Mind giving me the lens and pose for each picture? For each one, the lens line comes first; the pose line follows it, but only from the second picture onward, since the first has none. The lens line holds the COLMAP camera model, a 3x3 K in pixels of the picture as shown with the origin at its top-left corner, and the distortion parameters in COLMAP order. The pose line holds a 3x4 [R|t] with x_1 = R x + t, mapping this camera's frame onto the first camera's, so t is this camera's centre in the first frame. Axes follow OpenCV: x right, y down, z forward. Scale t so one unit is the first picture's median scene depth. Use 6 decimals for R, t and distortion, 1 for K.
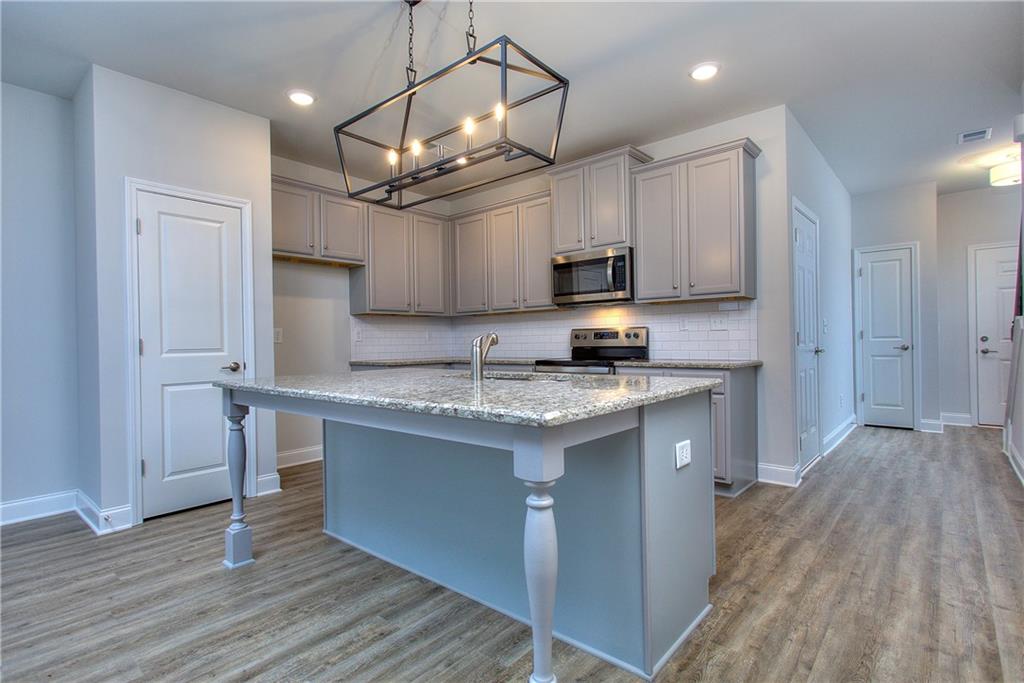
lens RADIAL K [[502.2, 0, 518.3], [0, 502.2, 340.2], [0, 0, 1]] dist [0.006834, -0.000143]
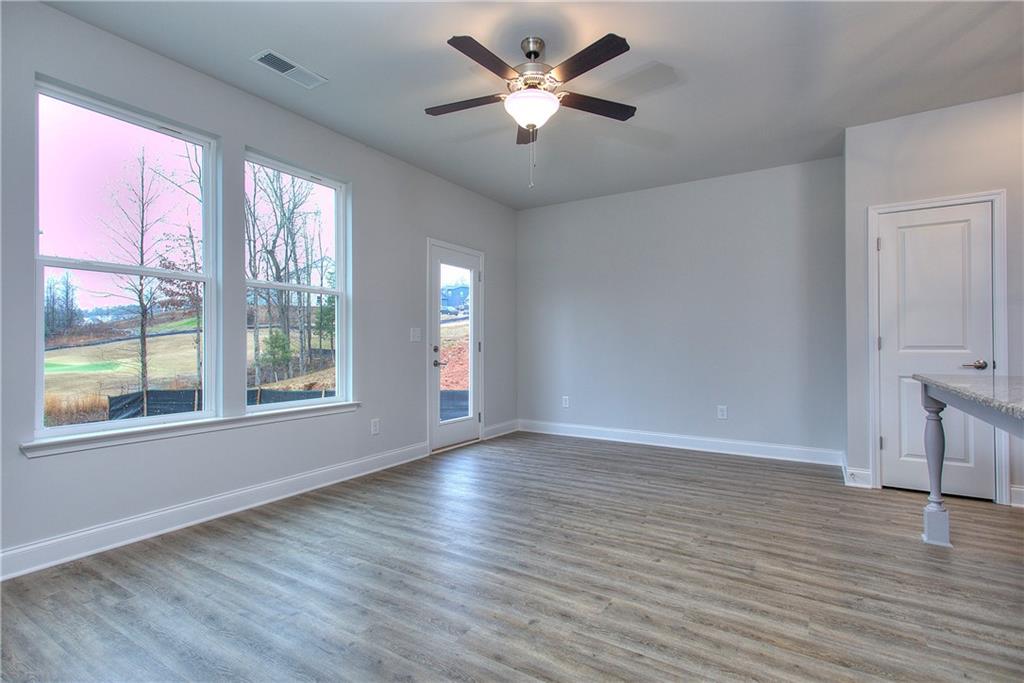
lens RADIAL K [[502.2, 0, 509.8], [0, 502.2, 338.6], [0, 0, 1]] dist [0.006834, -0.000143]
pose [[0.158552, 0.001957, -0.987349, 0.400984], [0.001561, 0.999996, 0.002233, -0.002932], [0.987349, -0.001896, 0.158549, -0.092284]]
